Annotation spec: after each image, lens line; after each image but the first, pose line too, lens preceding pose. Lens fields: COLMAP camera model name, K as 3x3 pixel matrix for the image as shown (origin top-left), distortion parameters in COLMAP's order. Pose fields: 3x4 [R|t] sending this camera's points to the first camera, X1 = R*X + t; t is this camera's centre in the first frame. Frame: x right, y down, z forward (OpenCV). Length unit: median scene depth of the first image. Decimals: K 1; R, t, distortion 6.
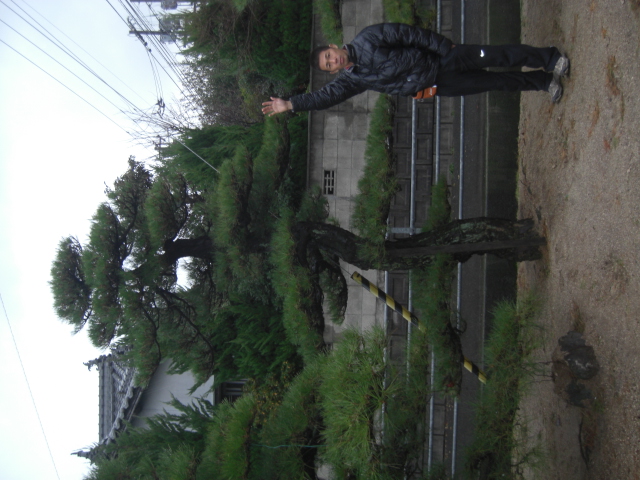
lens RADIAL K [[716.7, 0, 320.0], [0, 716.7, 240.0], [0, 0, 1]] dist [-0.136276, 0.019959]
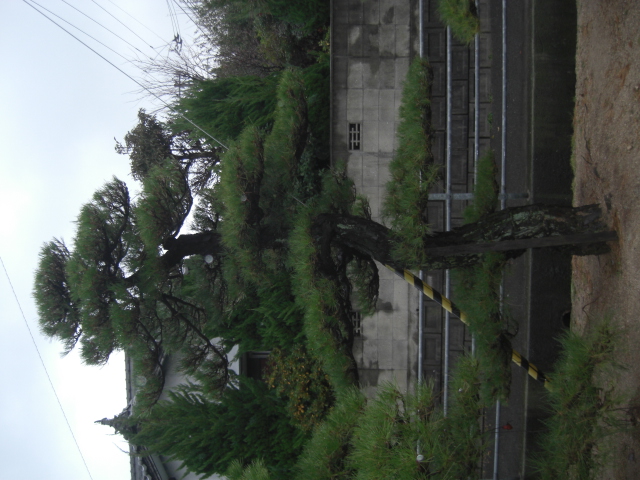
lens RADIAL K [[716.7, 0, 320.0], [0, 716.7, 240.0], [0, 0, 1]] dist [-0.136276, 0.019959]
pose [[0.998925, -0.024429, -0.039402, 0.001997], [0.028279, 0.994554, 0.100316, -0.065271], [0.036737, -0.101322, 0.994175, 0.127416]]
